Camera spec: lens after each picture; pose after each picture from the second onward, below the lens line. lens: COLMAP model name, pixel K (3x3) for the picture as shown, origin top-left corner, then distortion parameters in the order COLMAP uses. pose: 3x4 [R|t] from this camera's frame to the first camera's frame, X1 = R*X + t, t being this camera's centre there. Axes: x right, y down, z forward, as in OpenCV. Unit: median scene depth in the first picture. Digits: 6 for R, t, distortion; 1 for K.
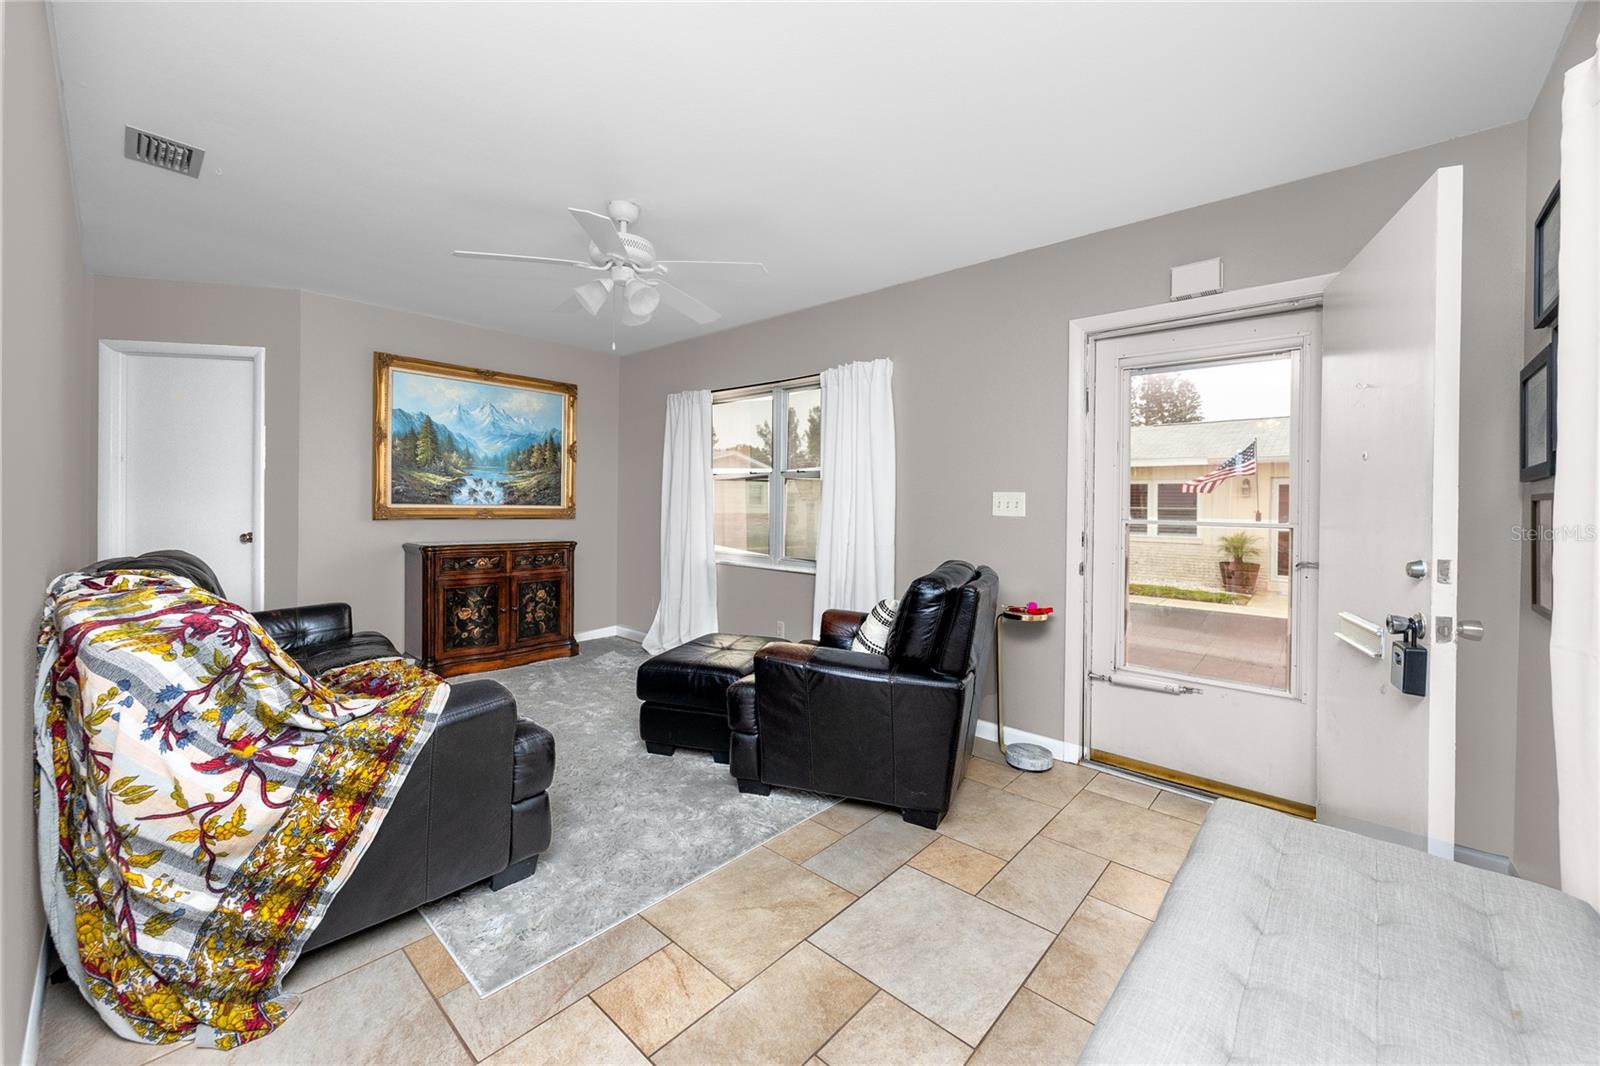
lens RADIAL K [[626.4, 0, 769.3], [0, 626.4, 506.8], [0, 0, 1]] dist [-0.006437, -0.000167]
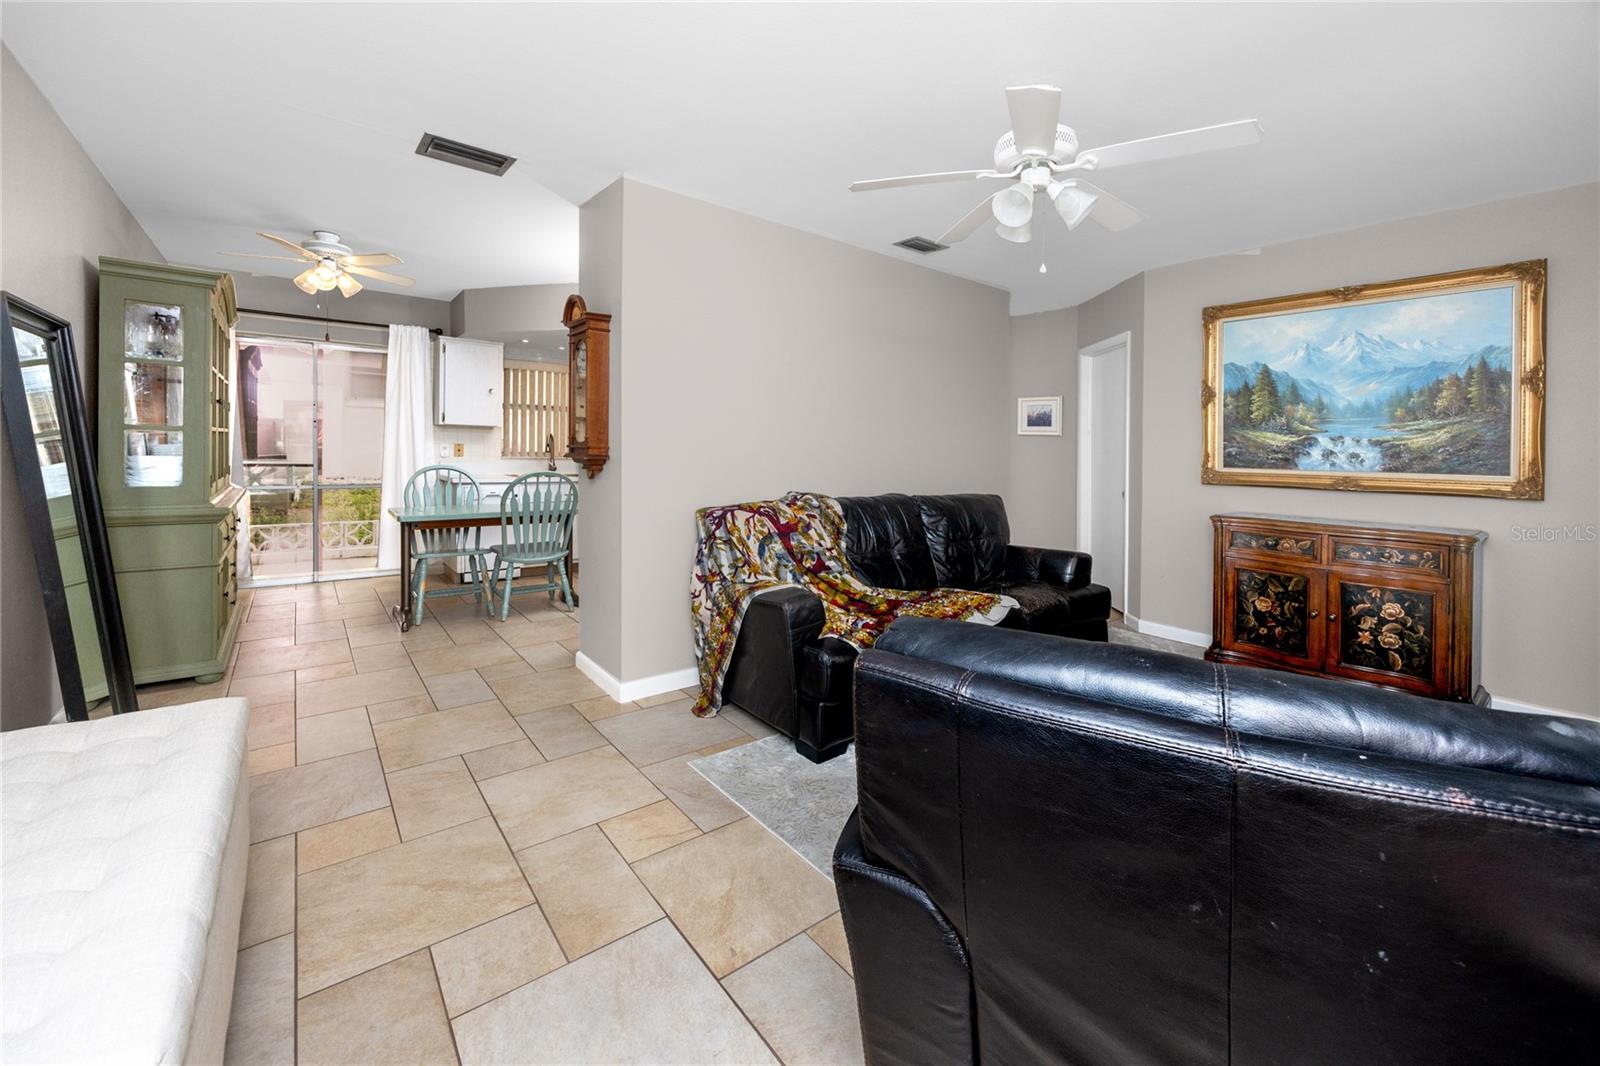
lens RADIAL K [[626.4, 0, 816.0], [0, 626.4, 463.3], [0, 0, 1]] dist [-0.006437, -0.000167]
pose [[-0.120302, -0.000126, -0.992737, 0.370134], [-0.025003, 0.999683, 0.002903, 0.001085], [0.992422, 0.025171, -0.120267, 0.506304]]
